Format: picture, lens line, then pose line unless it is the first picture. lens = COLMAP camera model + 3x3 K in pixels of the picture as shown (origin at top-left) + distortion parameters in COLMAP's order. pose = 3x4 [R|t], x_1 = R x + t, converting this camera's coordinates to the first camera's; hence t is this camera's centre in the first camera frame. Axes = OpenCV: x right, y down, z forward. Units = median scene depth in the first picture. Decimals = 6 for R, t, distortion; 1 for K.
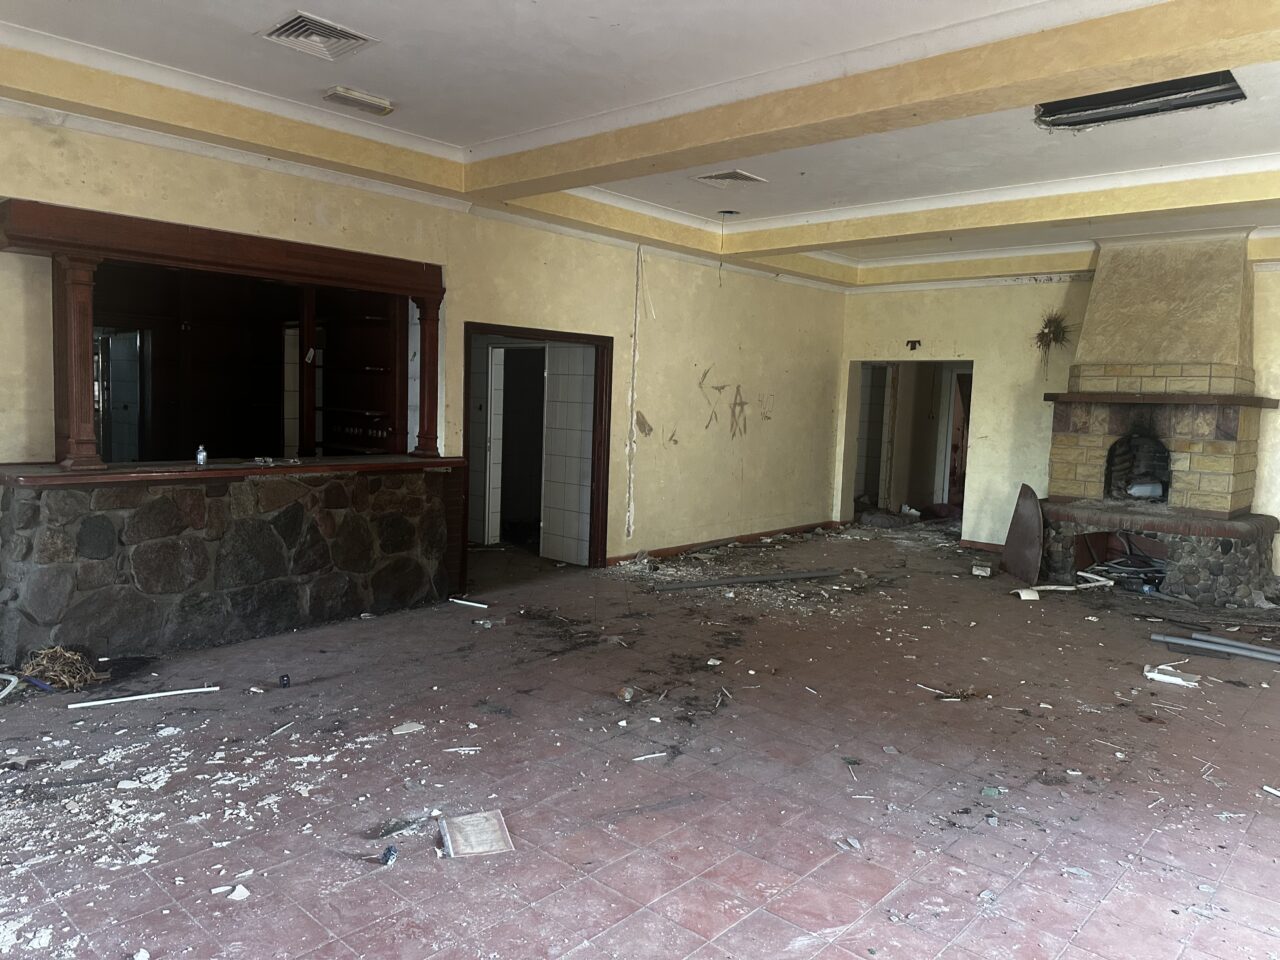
lens RADIAL K [[873.7, 0, 643.3], [0, 873.7, 468.2], [0, 0, 1]] dist [0.005403, -0.018037]
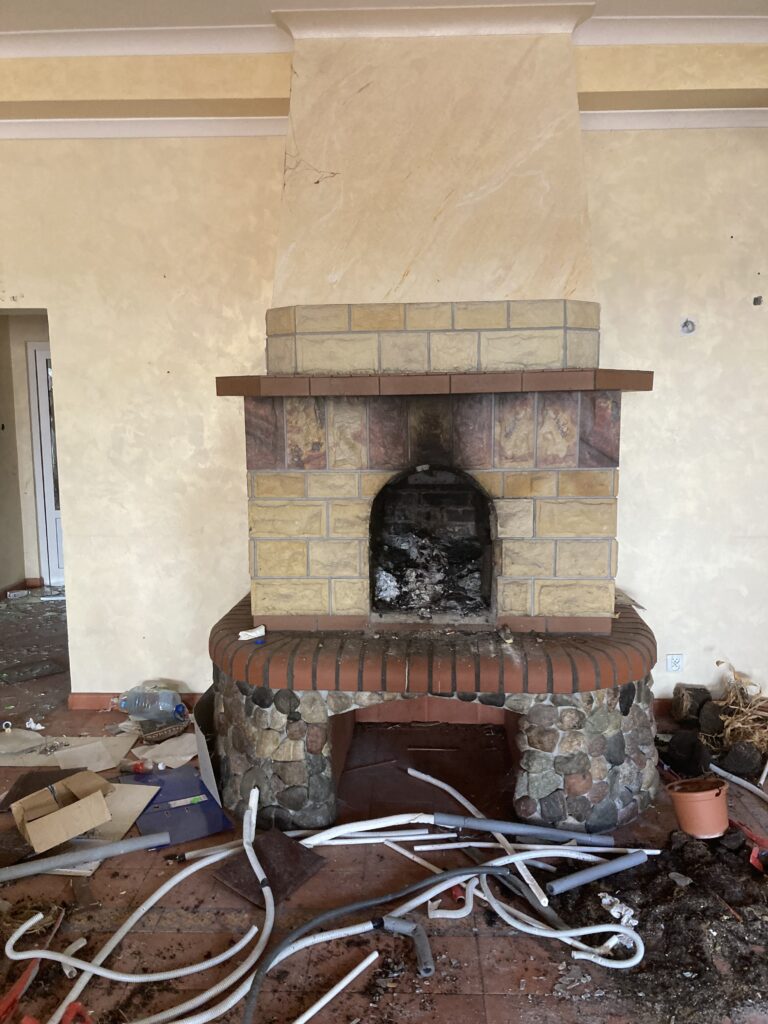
lens RADIAL K [[840.6, 0, 383.4], [0, 840.6, 517.2], [0, 0, 1]] dist [0.037391, -0.006079]
pose [[0.767051, -0.132112, 0.627837, 0.268901], [0.085833, 0.990904, 0.103646, -0.057032], [-0.635818, -0.025613, 0.771414, 0.665728]]
